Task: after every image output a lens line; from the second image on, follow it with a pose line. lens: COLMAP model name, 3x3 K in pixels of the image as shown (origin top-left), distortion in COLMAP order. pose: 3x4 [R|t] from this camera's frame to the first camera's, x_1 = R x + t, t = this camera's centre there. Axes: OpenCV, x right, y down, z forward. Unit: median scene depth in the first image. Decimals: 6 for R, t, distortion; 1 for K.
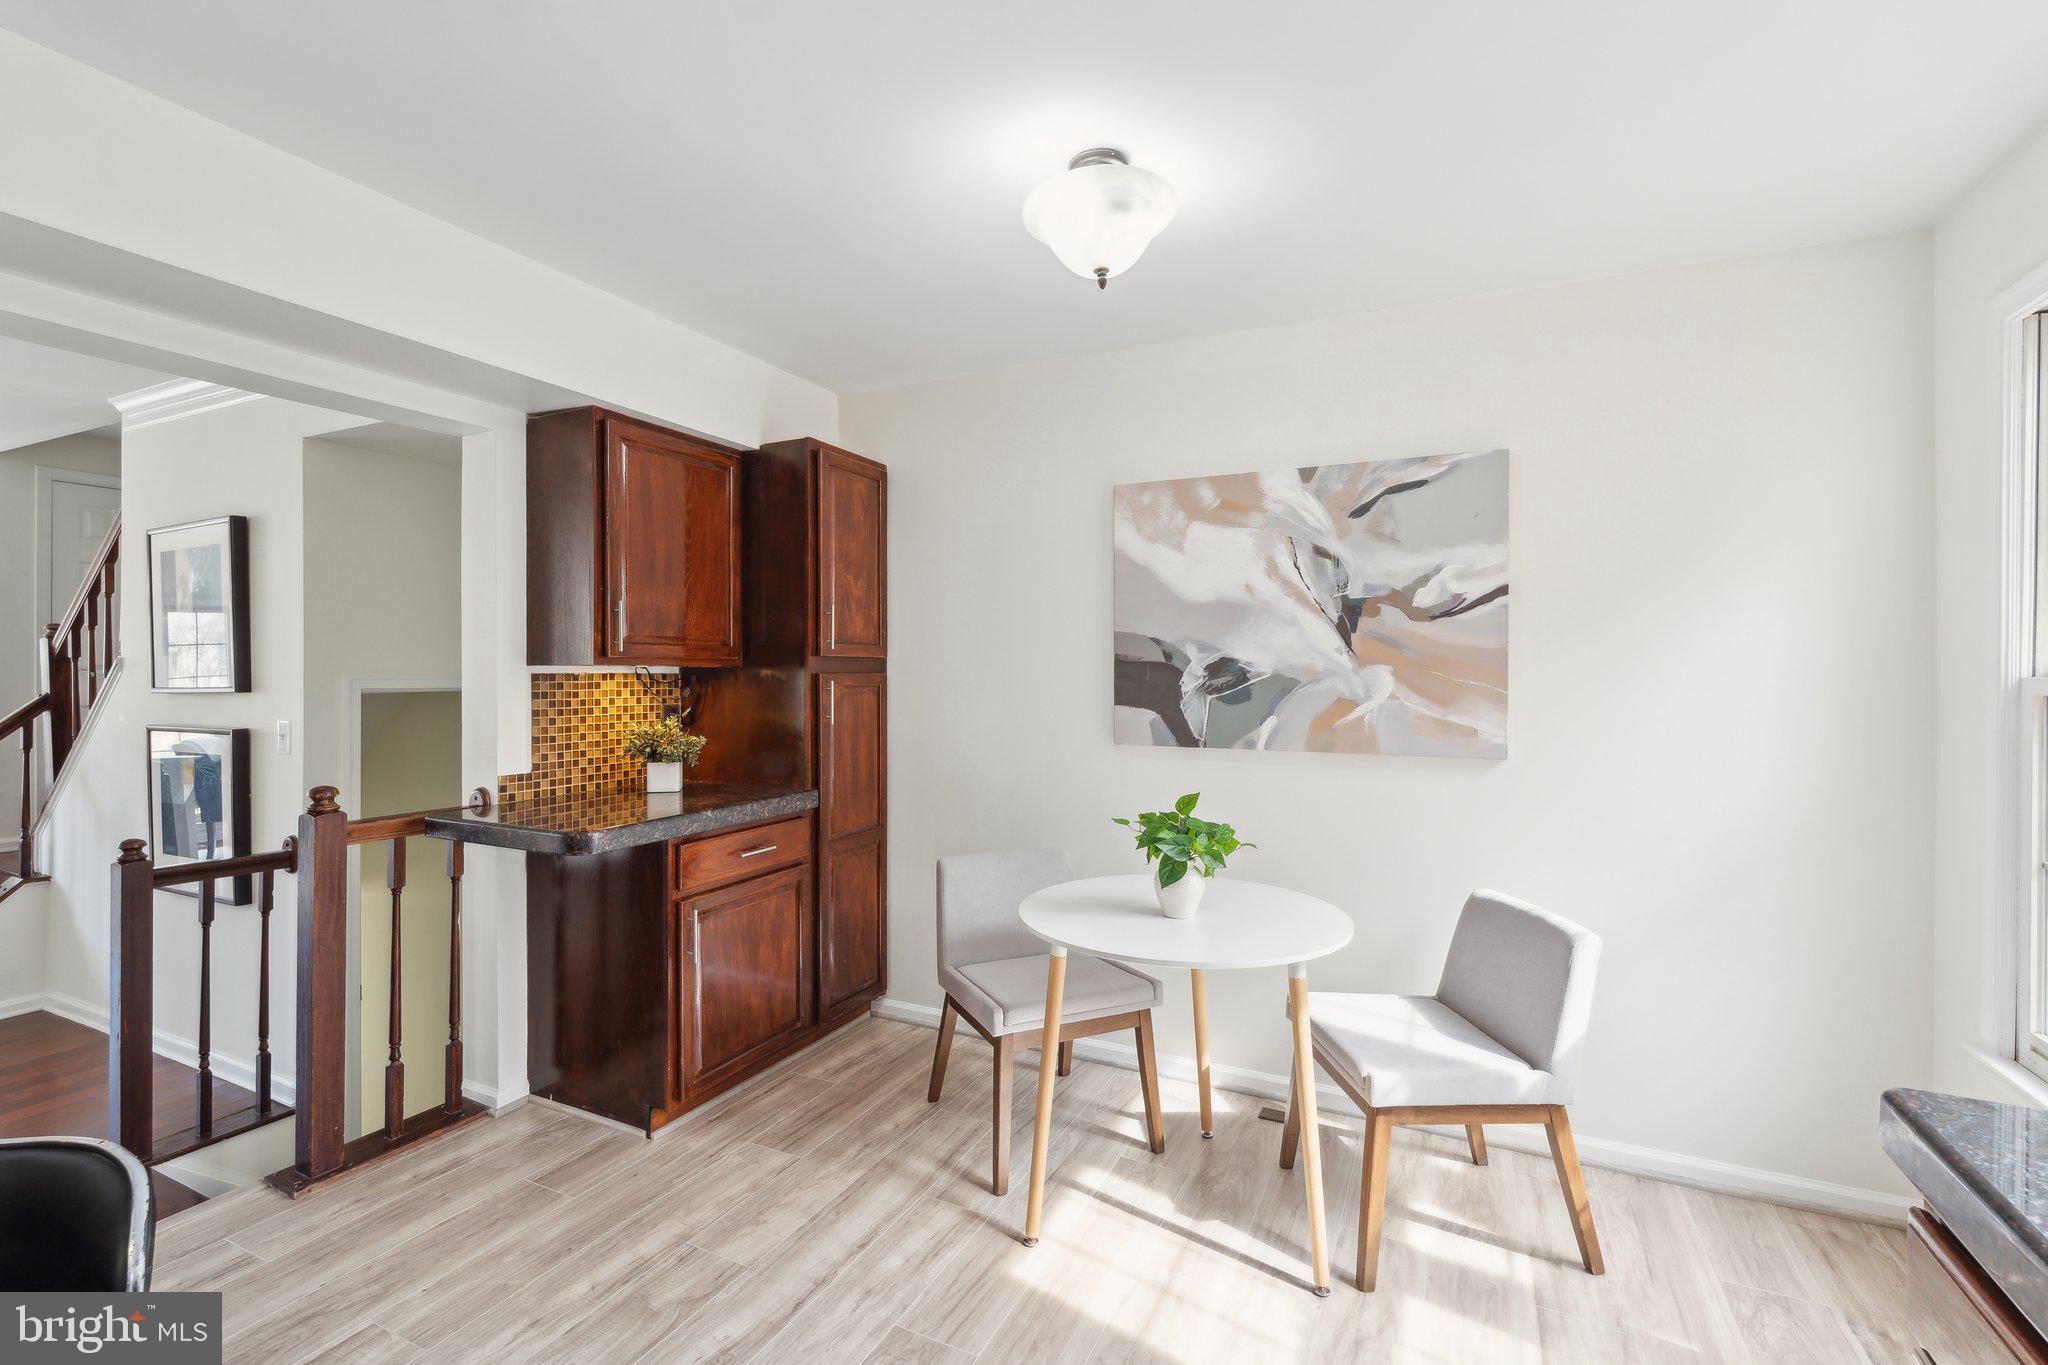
lens RADIAL K [[915.9, 0, 1029.7], [0, 915.9, 669.1], [0, 0, 1]] dist [-0.000271, -0.000094]
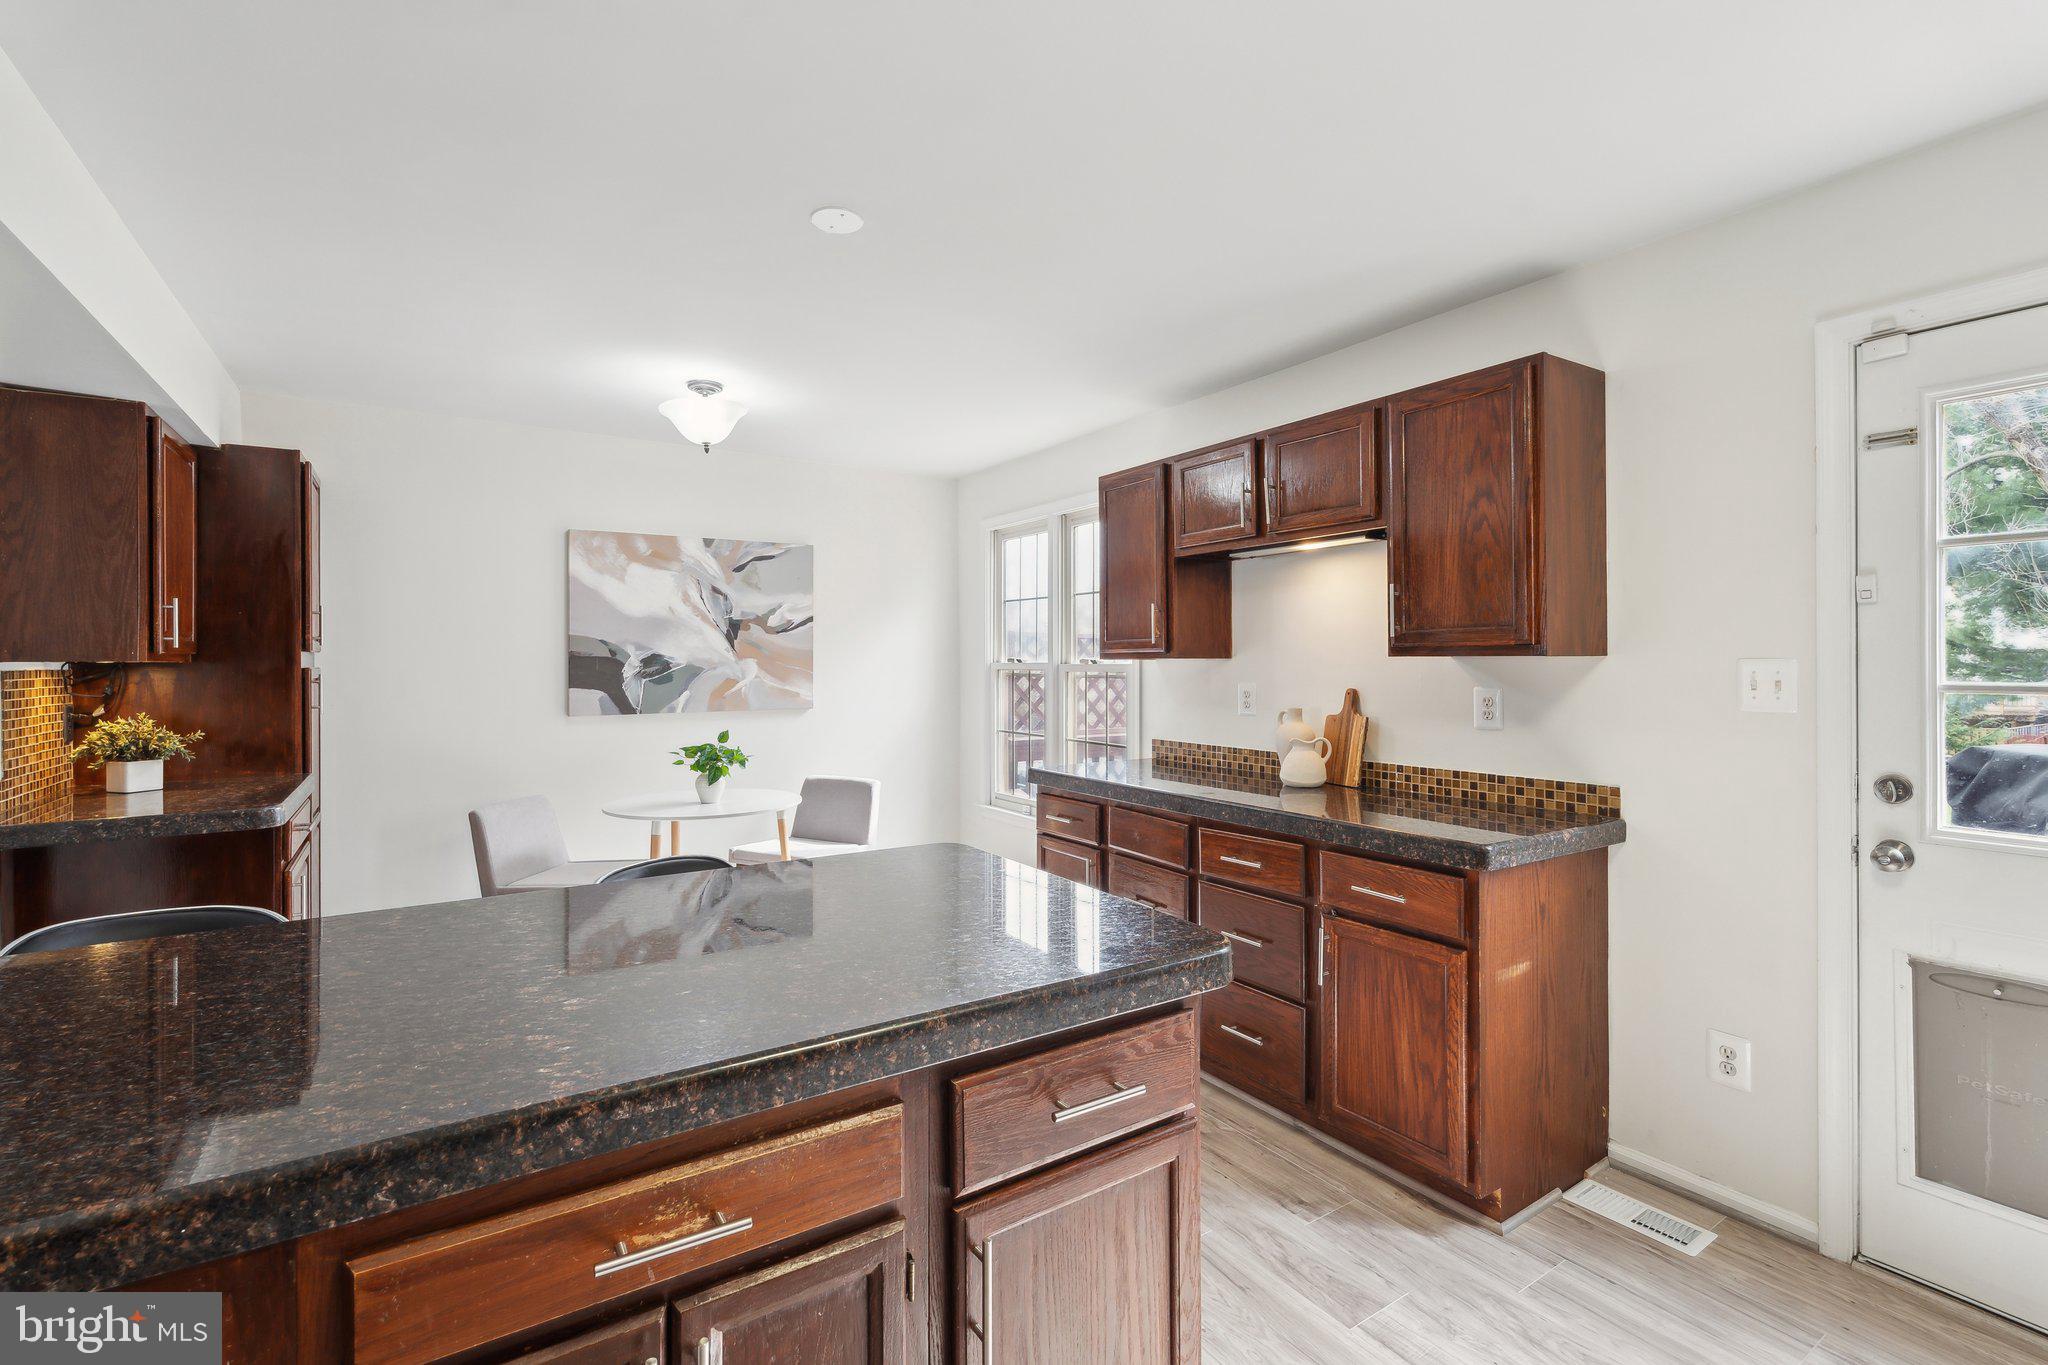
lens RADIAL K [[915.9, 0, 1026.5], [0, 915.9, 657.4], [0, 0, 1]] dist [-0.000271, -0.000094]
pose [[0.511647, -0.002472, 0.859192, -0.795379], [0.003528, 0.999993, 0.000775, -0.005814], [-0.859189, 0.002635, 0.511652, -0.320588]]
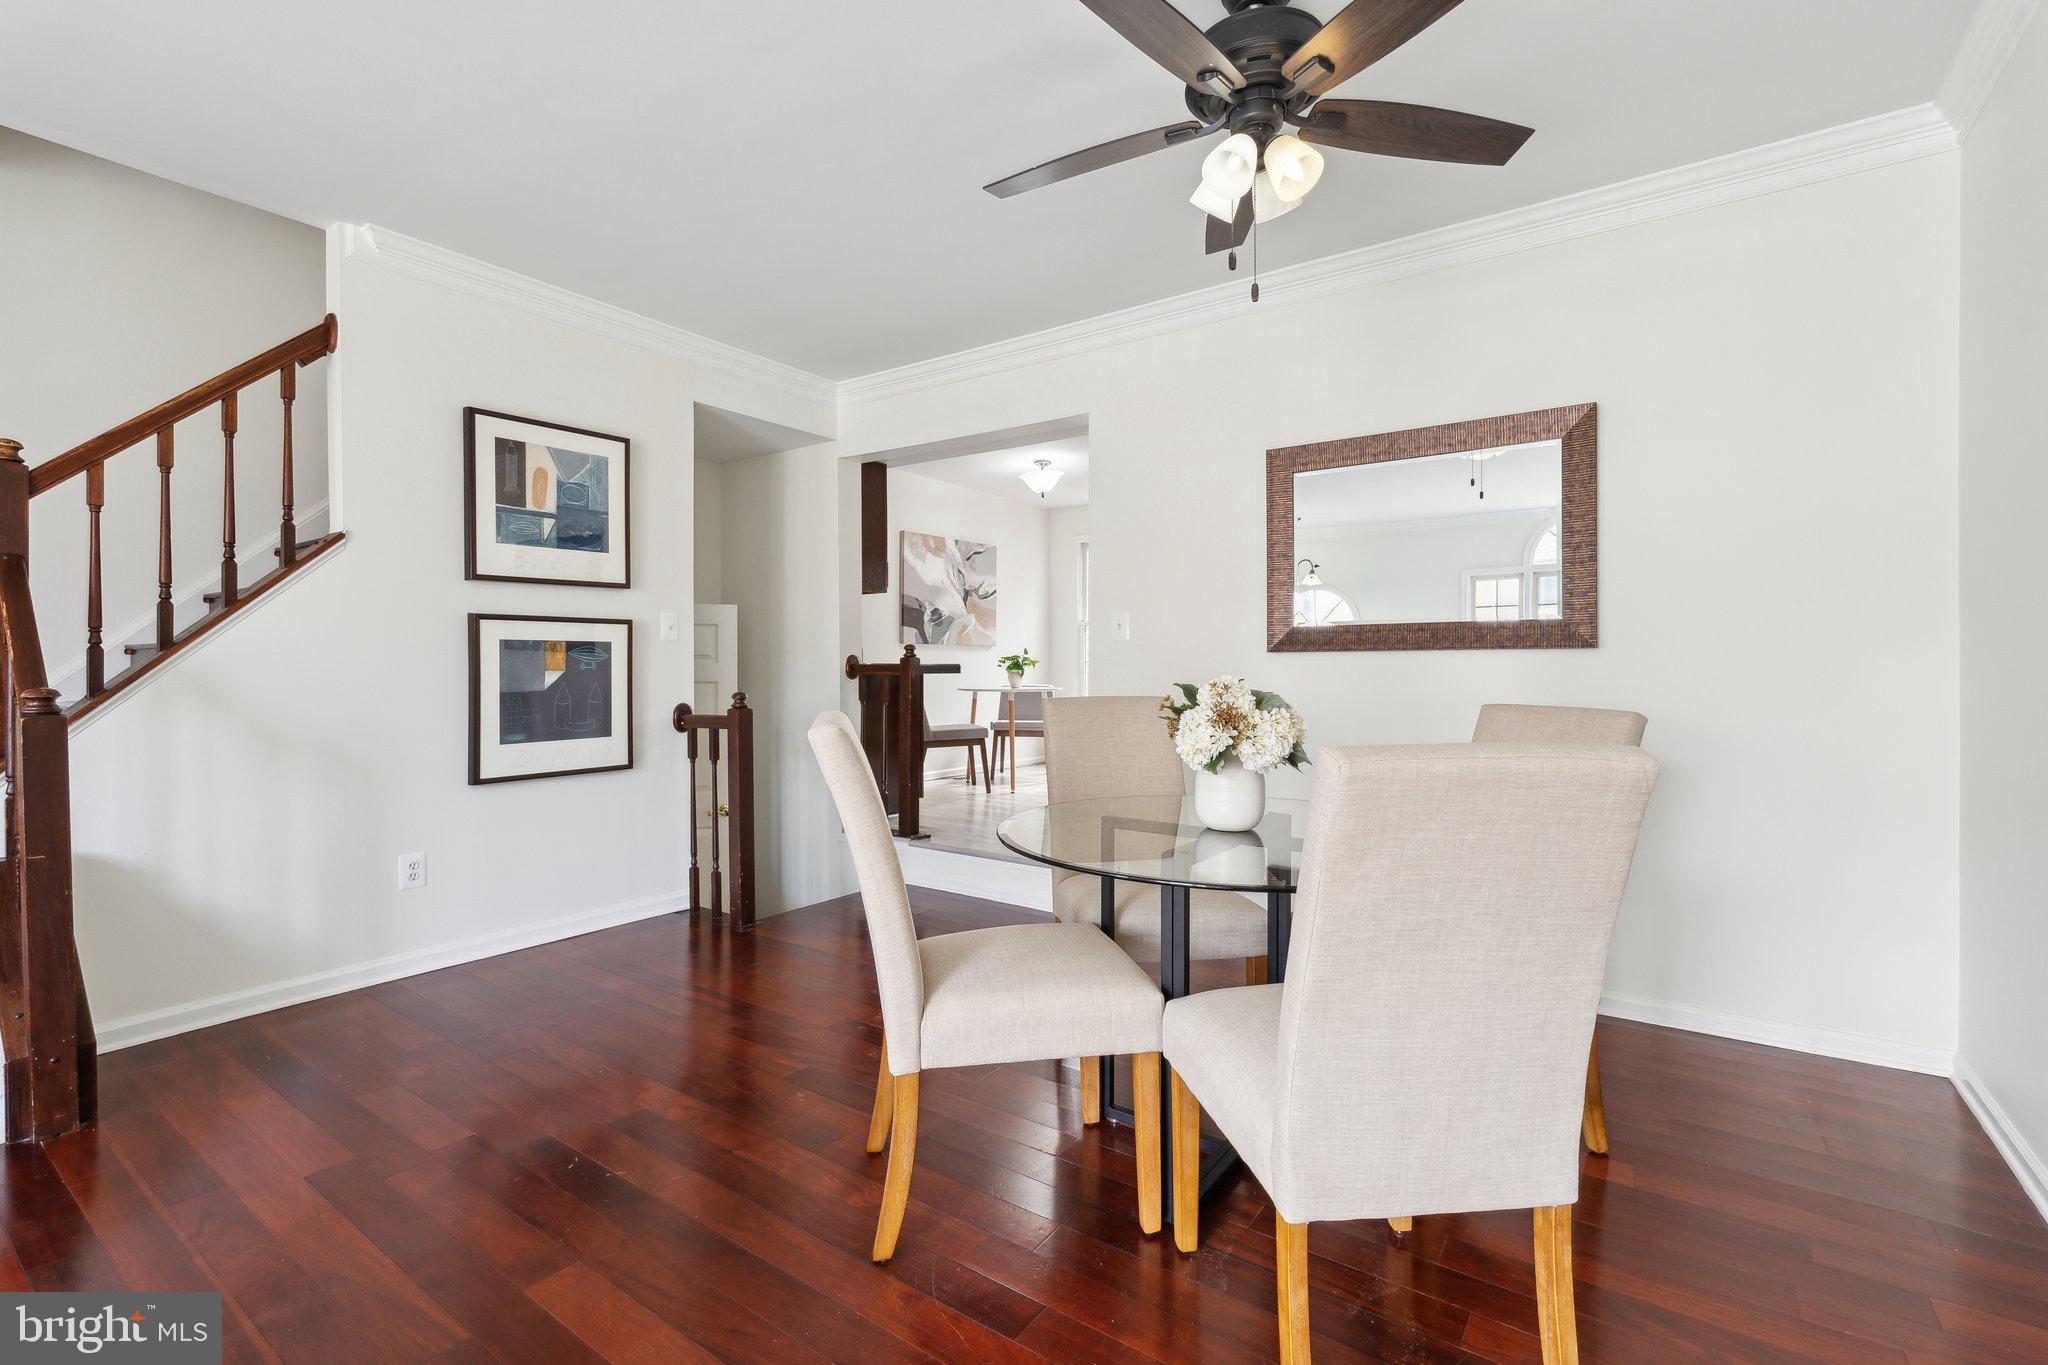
lens RADIAL K [[915.9, 0, 1024.2], [0, 915.9, 665.3], [0, 0, 1]] dist [-0.000271, -0.000094]
pose [[0.163406, -0.002477, 0.986556, -2.276288], [-0.002797, 0.999992, 0.002974, 0.139273], [-0.986555, -0.003245, 0.163397, 0.352439]]
